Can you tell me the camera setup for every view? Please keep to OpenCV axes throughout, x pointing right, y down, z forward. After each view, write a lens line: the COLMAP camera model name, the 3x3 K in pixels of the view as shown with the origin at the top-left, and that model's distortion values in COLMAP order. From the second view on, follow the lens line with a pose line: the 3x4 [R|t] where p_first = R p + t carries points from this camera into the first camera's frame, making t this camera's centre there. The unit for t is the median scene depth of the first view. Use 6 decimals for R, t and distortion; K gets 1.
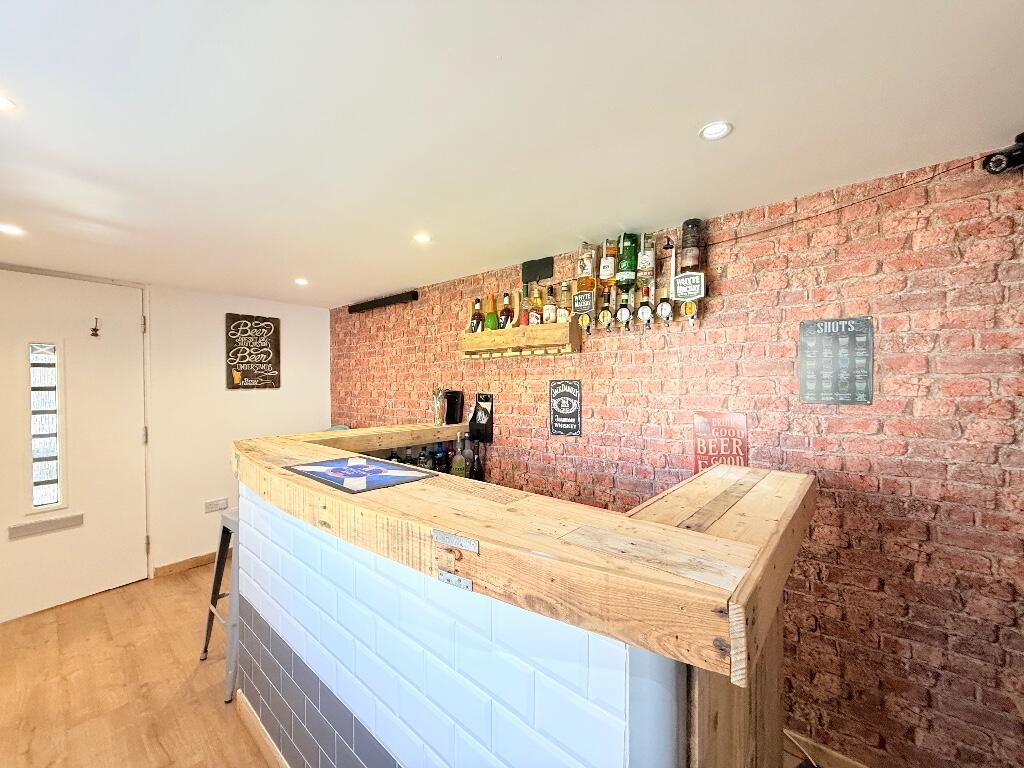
lens RADIAL K [[410.0, 0, 483.1], [0, 410.0, 391.6], [0, 0, 1]] dist [-0.001711, 0.001428]
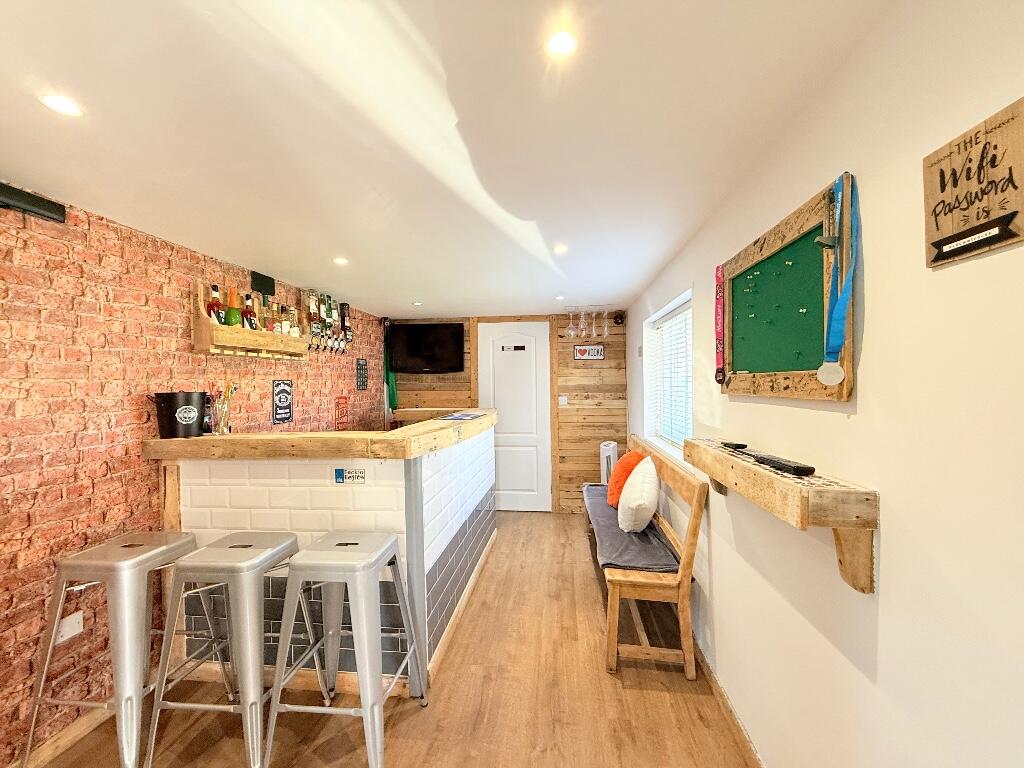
lens RADIAL K [[410.0, 0, 514.9], [0, 410.0, 386.4], [0, 0, 1]] dist [-0.001711, 0.001428]
pose [[-0.578508, -0.000369, 0.815676, -1.106117], [0.027749, 0.999412, 0.020134, -0.012349], [-0.815204, 0.034282, -0.578158, 1.002750]]
